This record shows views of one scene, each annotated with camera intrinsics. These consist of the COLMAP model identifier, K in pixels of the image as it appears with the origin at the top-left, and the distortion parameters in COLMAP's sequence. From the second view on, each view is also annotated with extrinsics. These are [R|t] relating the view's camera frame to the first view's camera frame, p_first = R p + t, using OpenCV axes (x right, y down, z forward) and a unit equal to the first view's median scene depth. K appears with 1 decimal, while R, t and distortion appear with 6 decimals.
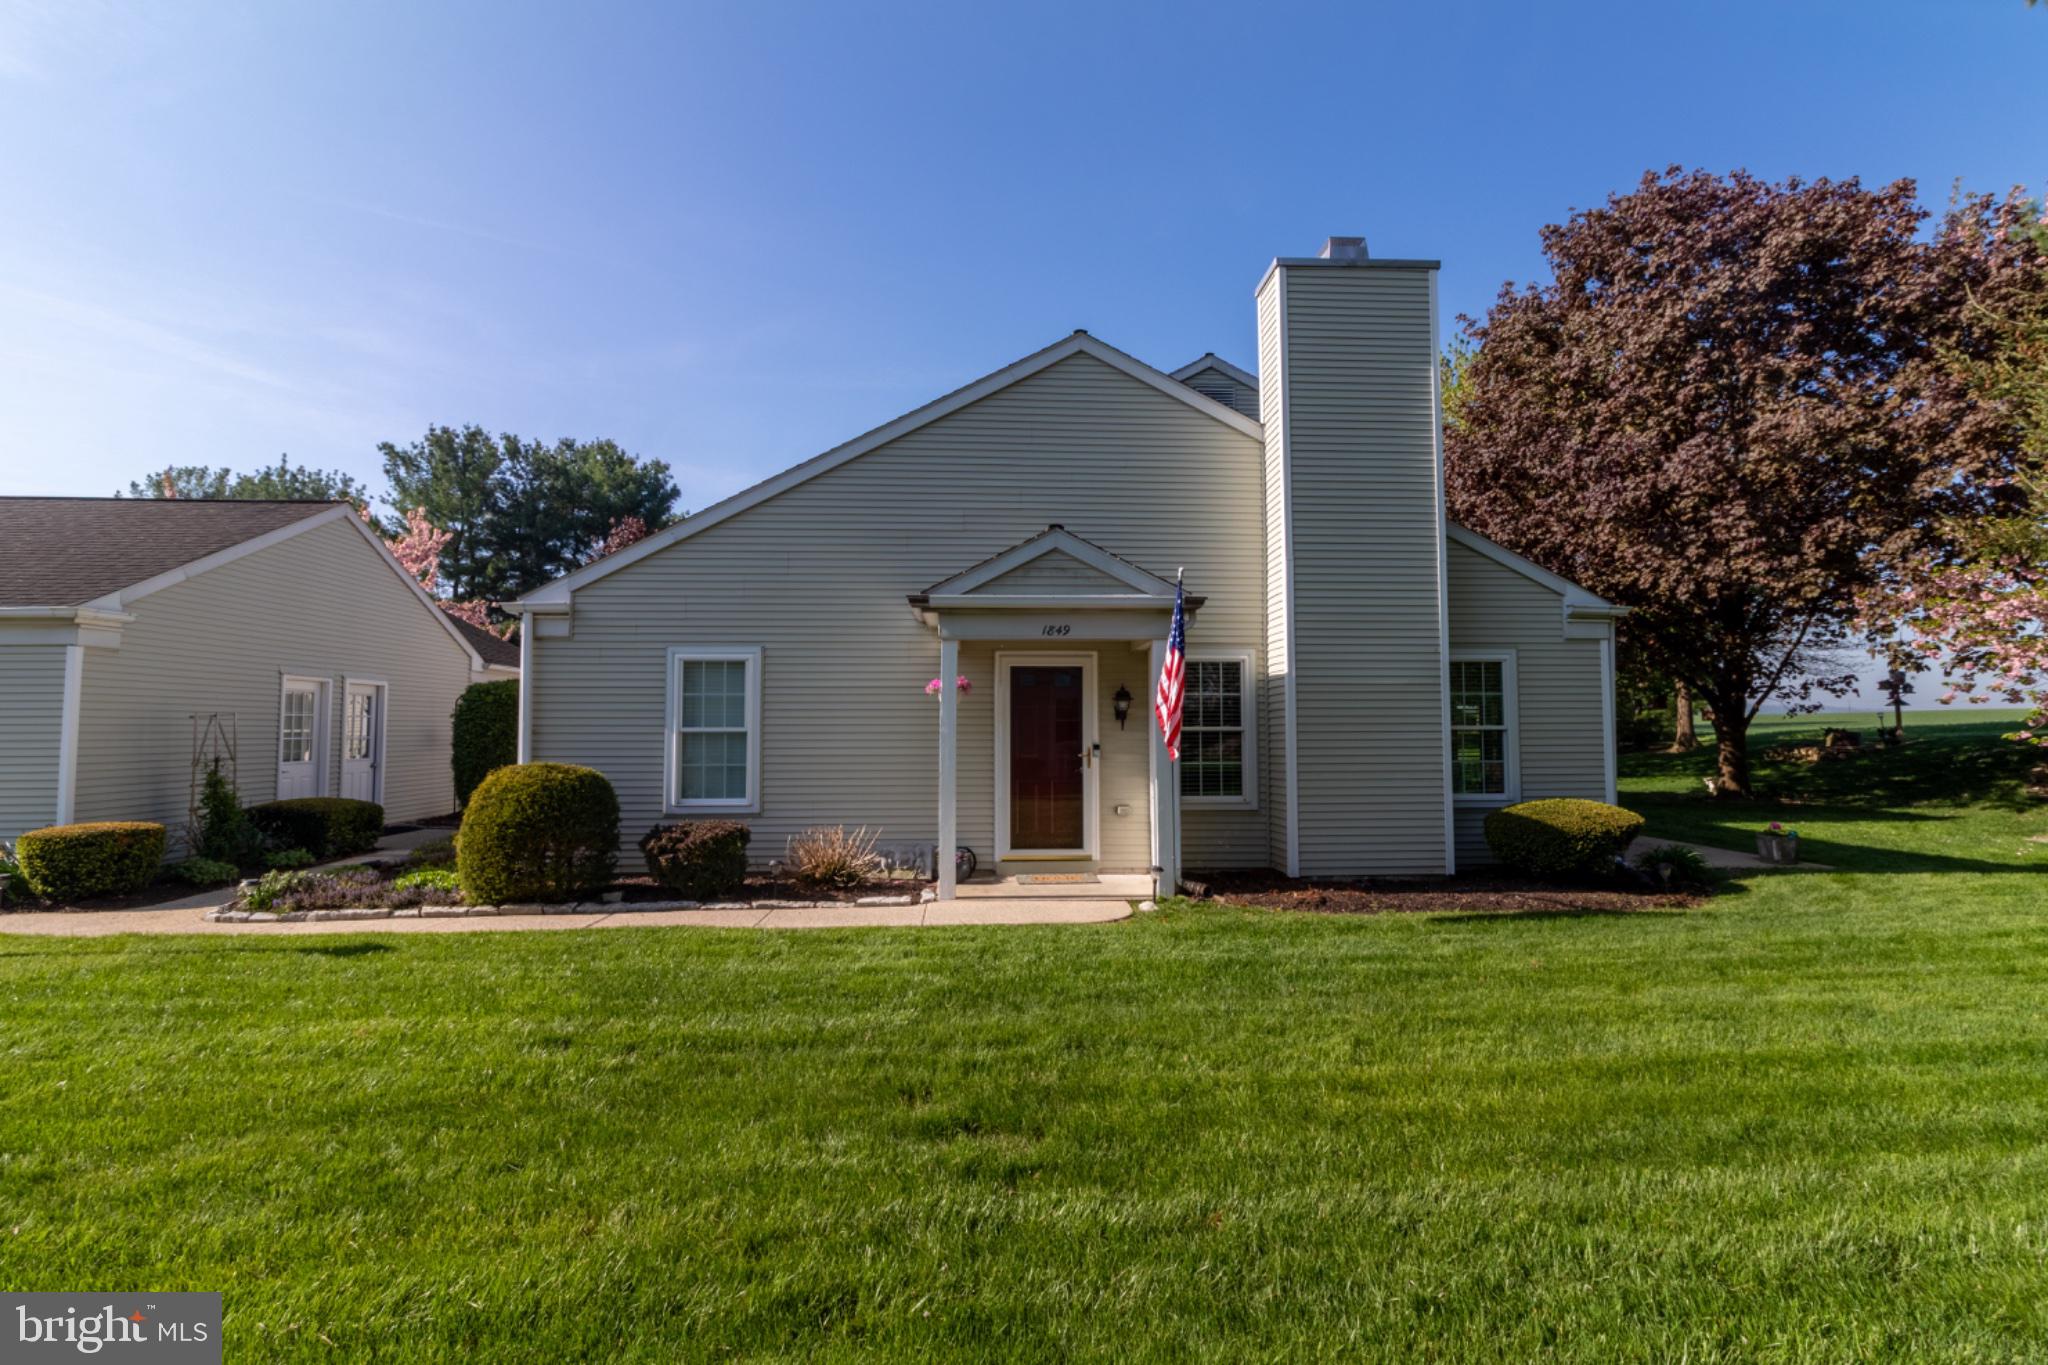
lens RADIAL K [[942.4, 0, 1024.0], [0, 942.4, 682.5], [0, 0, 1]] dist [-0.011724, 0.000063]
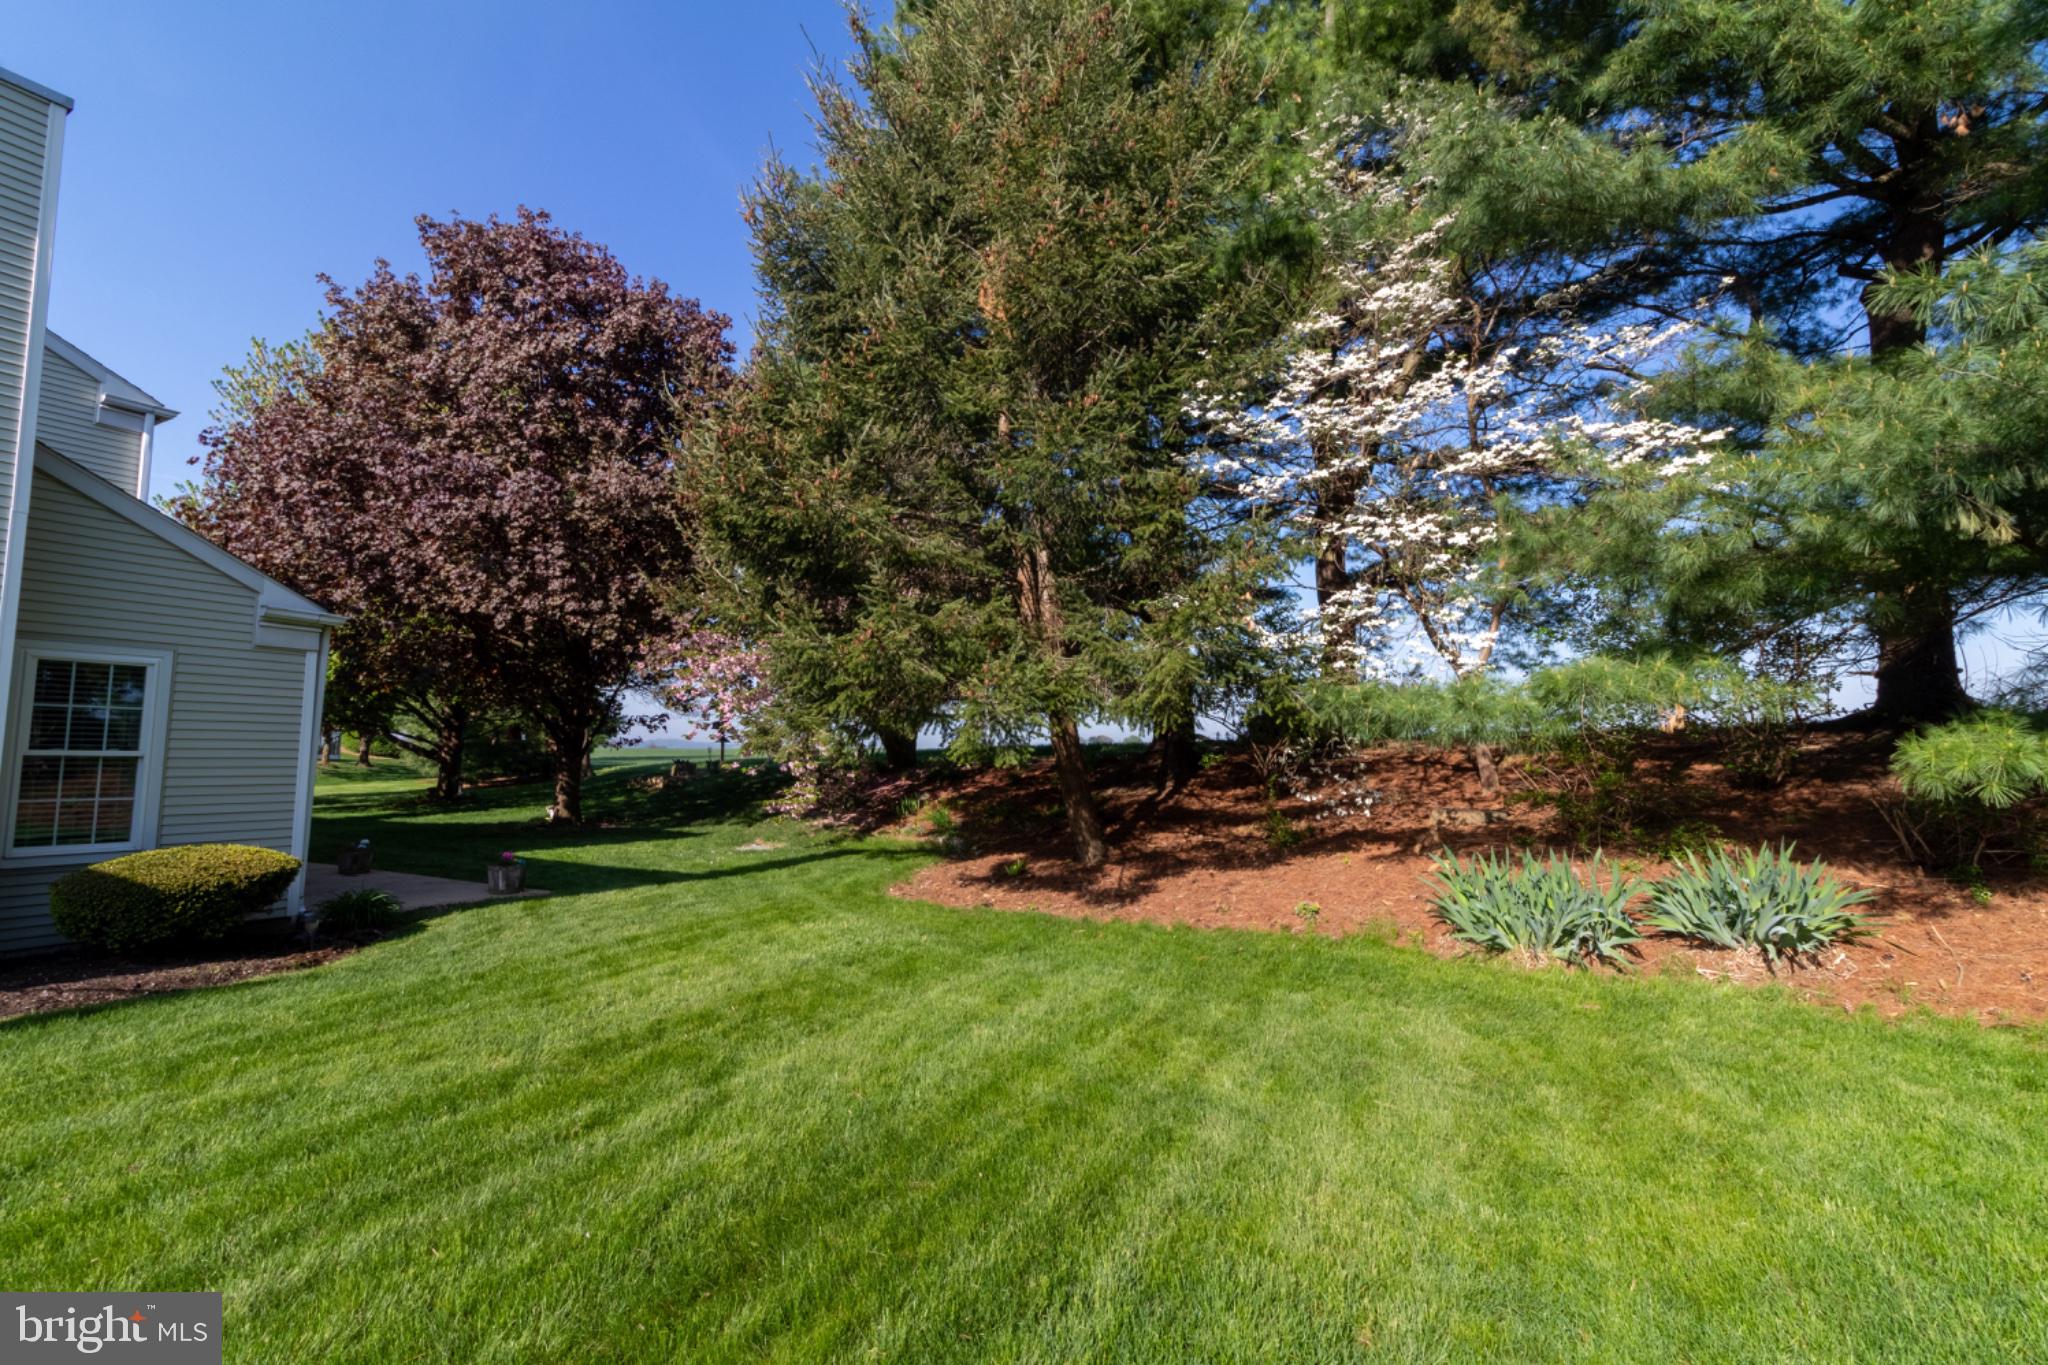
lens RADIAL K [[942.4, 0, 1024.0], [0, 942.4, 682.5], [0, 0, 1]] dist [-0.011724, 0.000063]
pose [[0.522499, 0.074219, 0.849404, 0.147879], [-0.046134, 0.997206, -0.058755, 0.001435], [-0.851391, -0.008487, 0.524463, 0.002985]]
